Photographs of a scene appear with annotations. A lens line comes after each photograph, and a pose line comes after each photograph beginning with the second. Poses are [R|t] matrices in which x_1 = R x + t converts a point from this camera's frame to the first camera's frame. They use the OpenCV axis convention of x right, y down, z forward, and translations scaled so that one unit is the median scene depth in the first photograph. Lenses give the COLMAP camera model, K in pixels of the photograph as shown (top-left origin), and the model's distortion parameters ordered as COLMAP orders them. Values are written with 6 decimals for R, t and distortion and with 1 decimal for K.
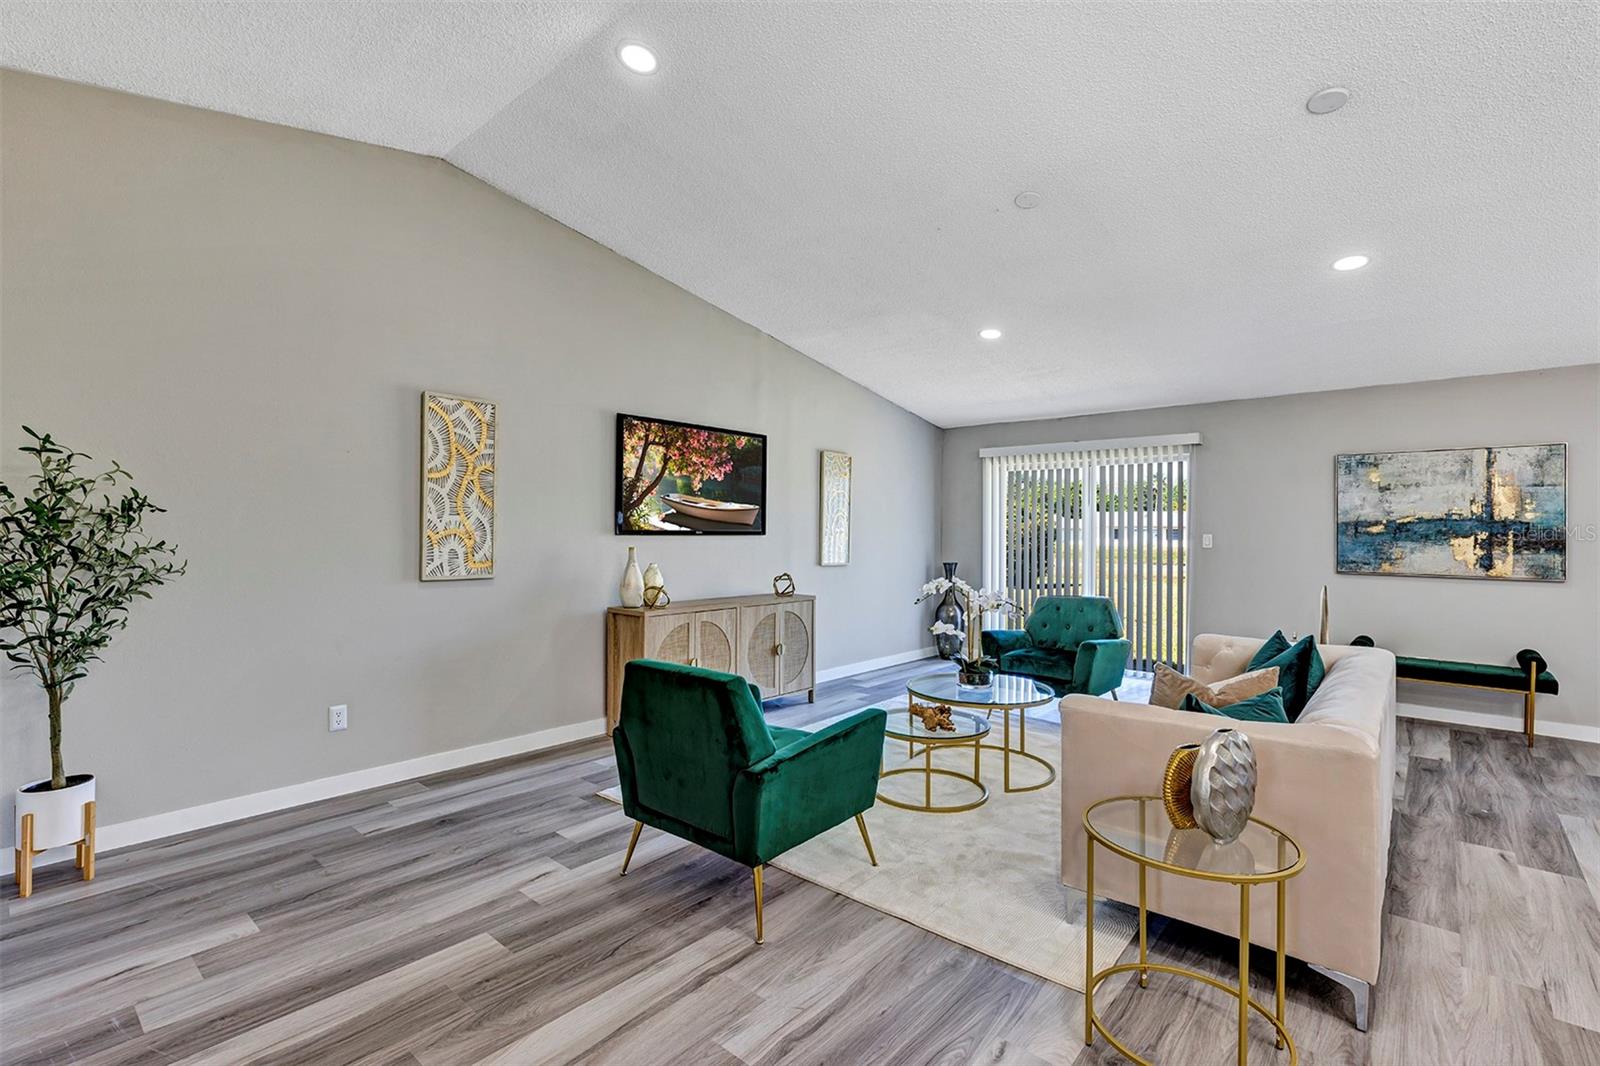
lens RADIAL K [[723.1, 0, 795.5], [0, 723.1, 528.8], [0, 0, 1]] dist [0.004669, 0.000178]
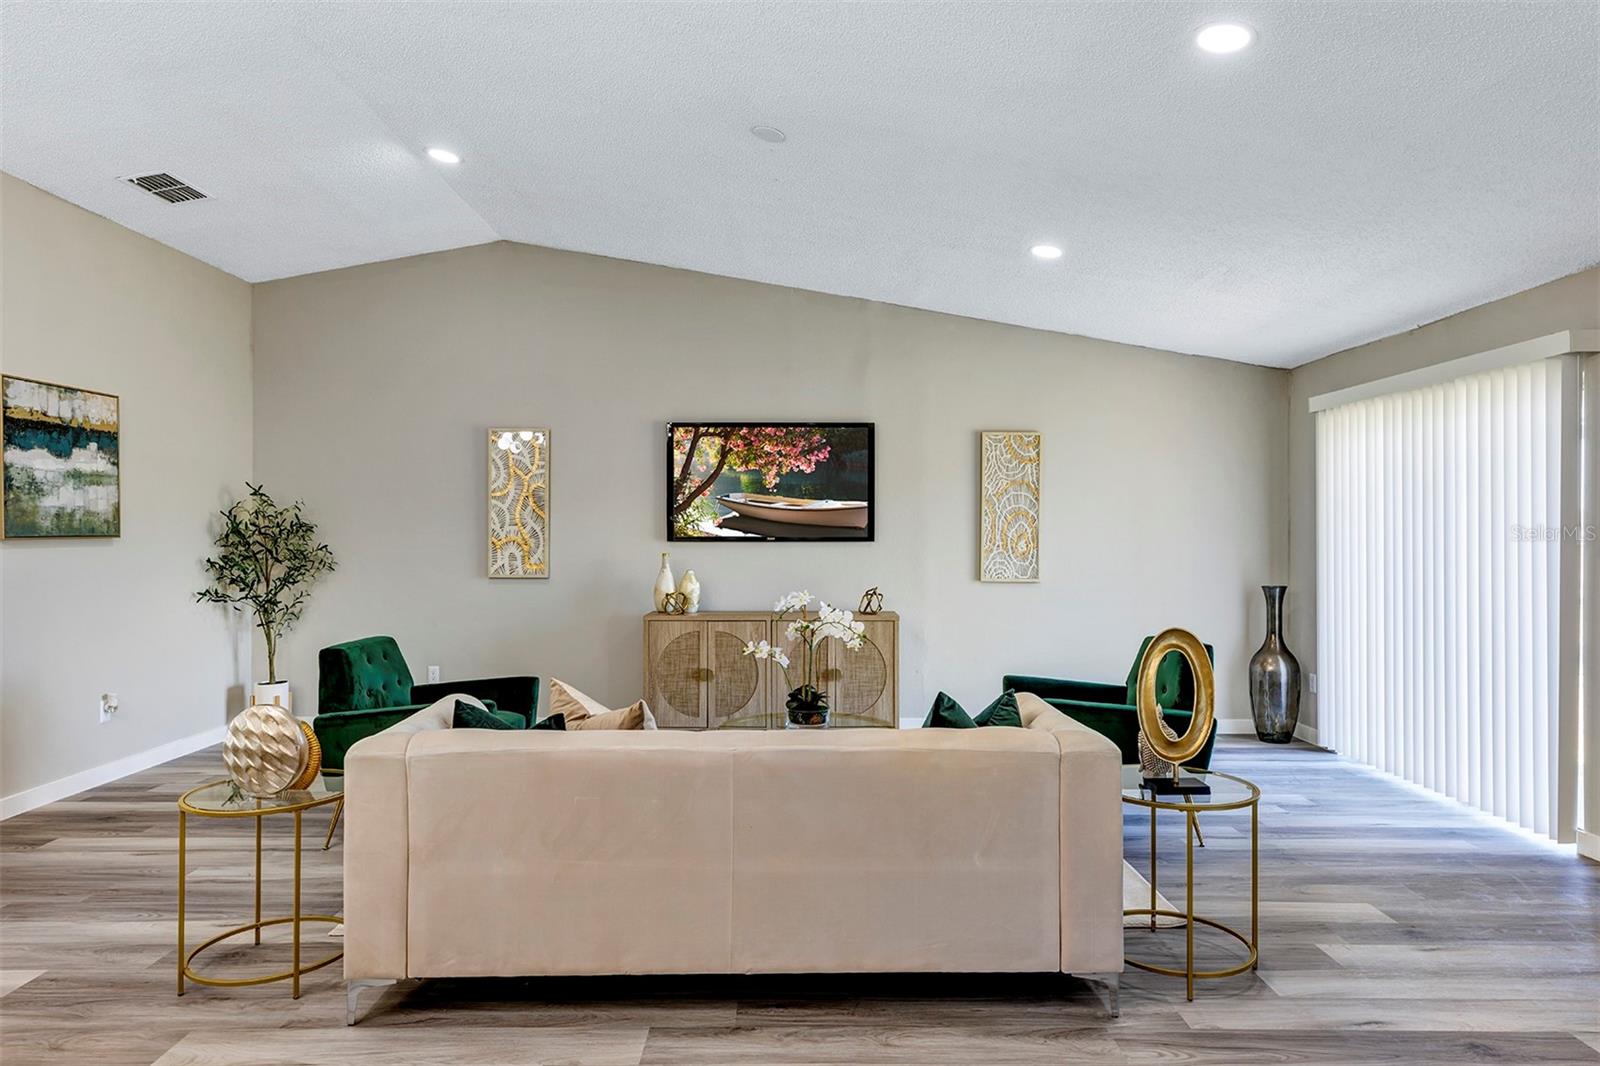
lens RADIAL K [[965.4, 0, 794.6], [0, 965.4, 532.7], [0, 0, 1]] dist [-0.001680, 0.000561]
pose [[0.663058, -0.009582, -0.748506, 0.832902], [0.008982, 0.999948, -0.004844, 0.004768], [0.748514, -0.003511, 0.663110, 0.216869]]
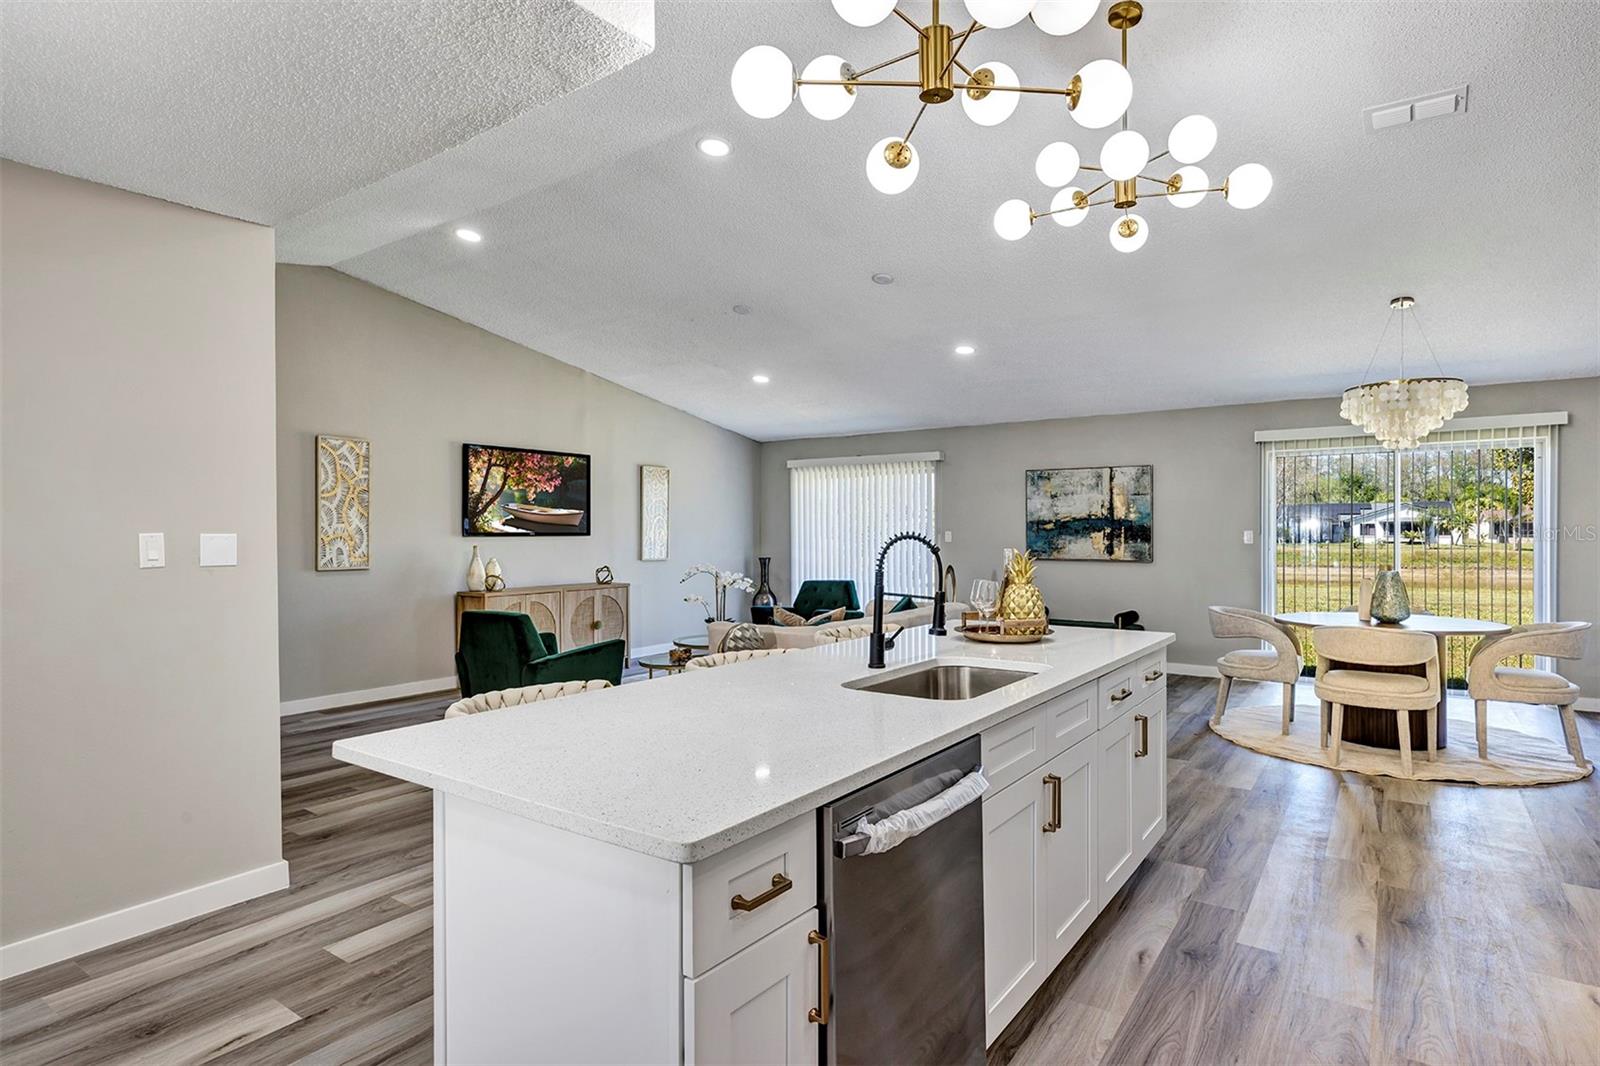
lens RADIAL K [[842.7, 0, 788.1], [0, 842.7, 528.0], [0, 0, 1]] dist [0.002186, 0.000794]
pose [[0.994891, -0.009711, 0.100485, 0.169997], [0.009651, 0.999953, 0.001082, -0.002596], [-0.100491, -0.000107, 0.994938, -0.538256]]
